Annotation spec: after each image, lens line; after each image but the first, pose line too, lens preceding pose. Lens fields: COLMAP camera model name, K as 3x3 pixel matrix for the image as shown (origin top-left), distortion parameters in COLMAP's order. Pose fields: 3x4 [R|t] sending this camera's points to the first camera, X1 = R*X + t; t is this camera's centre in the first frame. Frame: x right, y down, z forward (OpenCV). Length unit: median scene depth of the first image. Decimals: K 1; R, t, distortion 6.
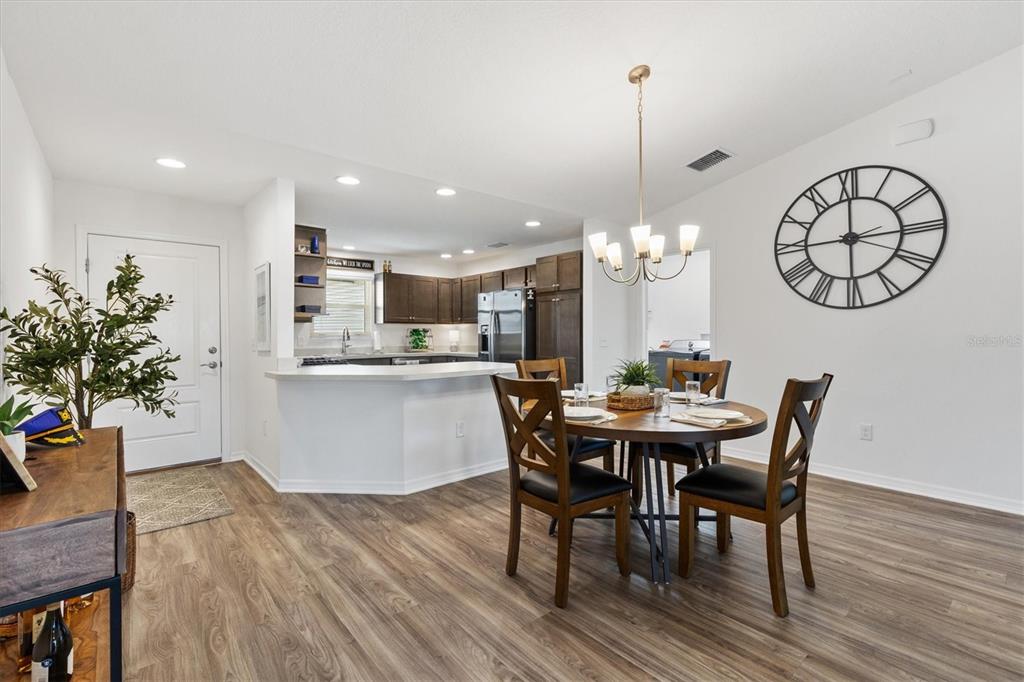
lens RADIAL K [[460.7, 0, 514.7], [0, 460.7, 334.2], [0, 0, 1]] dist [0.004903, 0.000806]
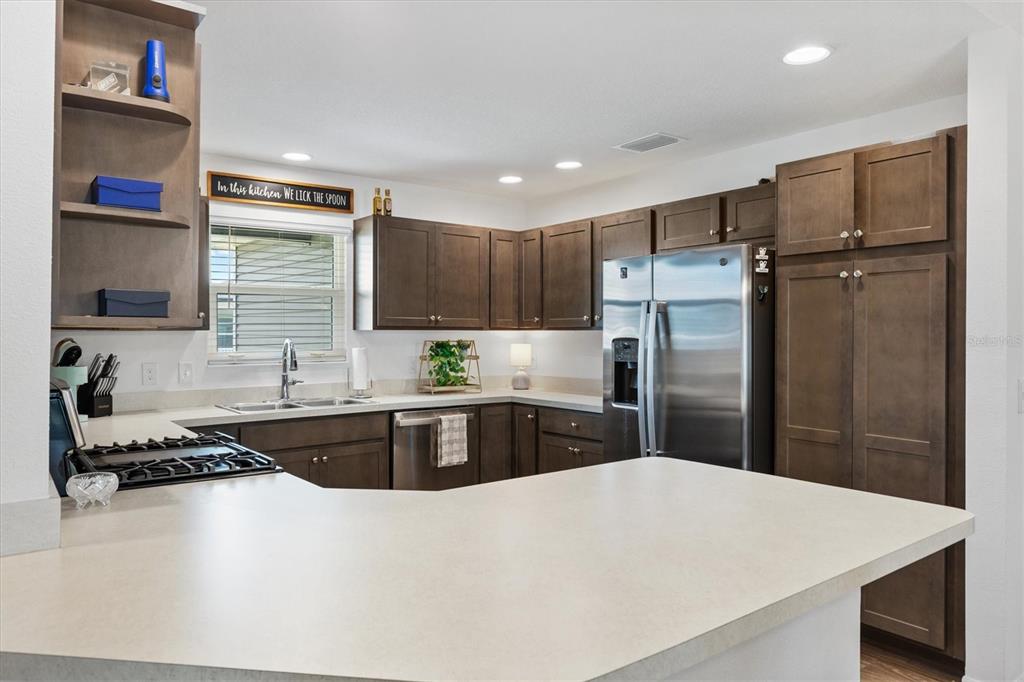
lens RADIAL K [[691.5, 0, 516.5], [0, 691.5, 333.3], [0, 0, 1]] dist [-0.022507, -0.000953]
pose [[0.998438, 0.002189, -0.055835, -0.191960], [-0.002192, 0.999998, 0.000005, -0.036642], [0.055835, 0.000118, 0.998440, 0.600391]]
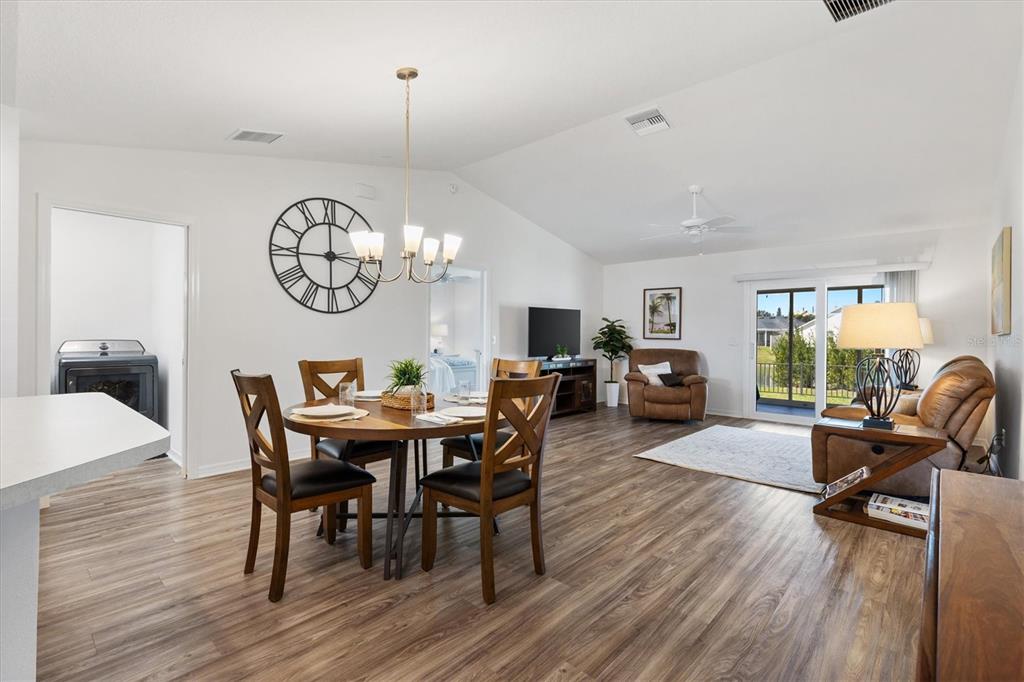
lens RADIAL K [[464.2, 0, 518.4], [0, 464.2, 337.9], [0, 0, 1]] dist [0.006590, 0.000315]
pose [[-0.121765, -0.003562, 0.992553, -0.528824], [-0.006248, 0.999977, 0.002822, 0.003357], [-0.992539, -0.005857, -0.121785, 0.616099]]
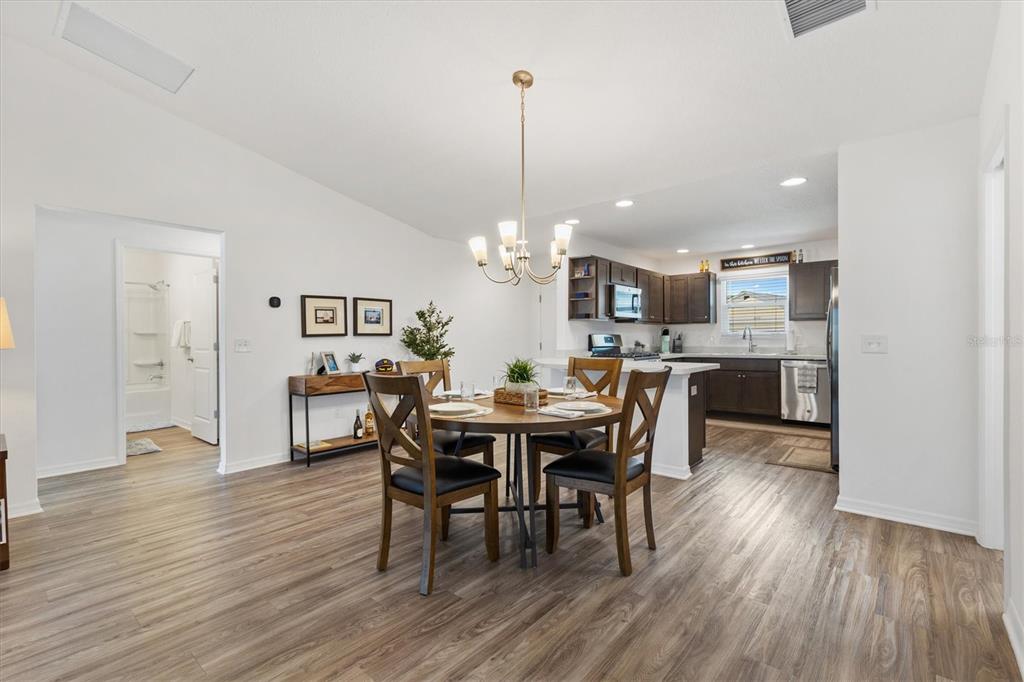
lens RADIAL K [[460.7, 0, 515.2], [0, 460.7, 336.7], [0, 0, 1]] dist [0.004903, 0.000806]
pose [[0.151107, 0.000086, -0.988517, 0.897884], [0.006099, 0.999981, 0.001019, 0.004628], [0.988499, -0.006183, 0.151104, 0.579032]]
